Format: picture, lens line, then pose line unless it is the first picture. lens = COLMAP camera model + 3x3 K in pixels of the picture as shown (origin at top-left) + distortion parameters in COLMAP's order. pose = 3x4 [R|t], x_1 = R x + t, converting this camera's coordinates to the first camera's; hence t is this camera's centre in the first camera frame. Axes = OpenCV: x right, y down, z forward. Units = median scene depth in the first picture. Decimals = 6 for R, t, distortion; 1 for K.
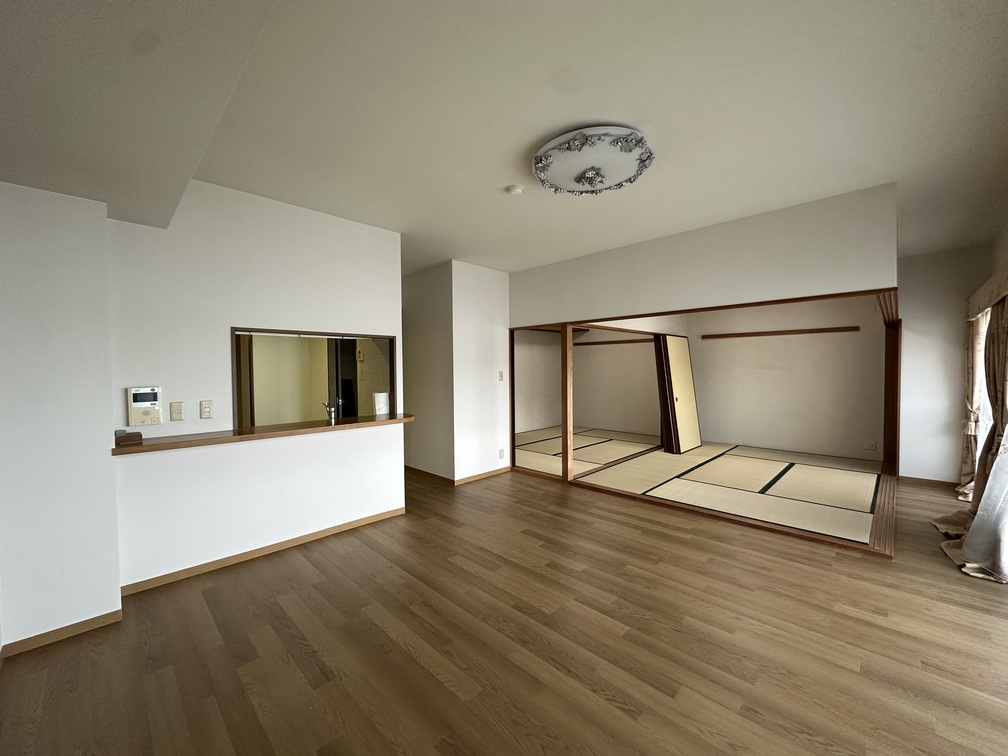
lens RADIAL K [[401.7, 0, 501.5], [0, 401.7, 378.0], [0, 0, 1]] dist [-0.001617, -0.000112]
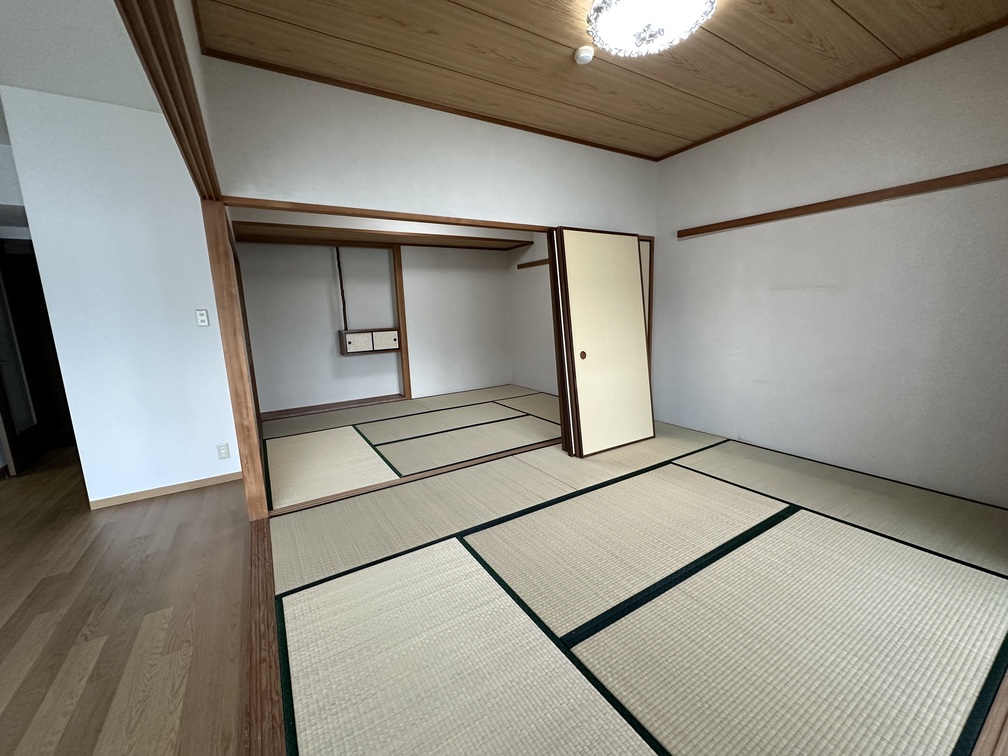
lens RADIAL K [[401.7, 0, 501.5], [0, 401.7, 378.0], [0, 0, 1]] dist [-0.001617, -0.000112]
pose [[0.971666, 0.014132, -0.235935, 0.456367], [0.020620, 0.989337, 0.144180, 0.004654], [0.235457, -0.144959, 0.961013, 0.465345]]
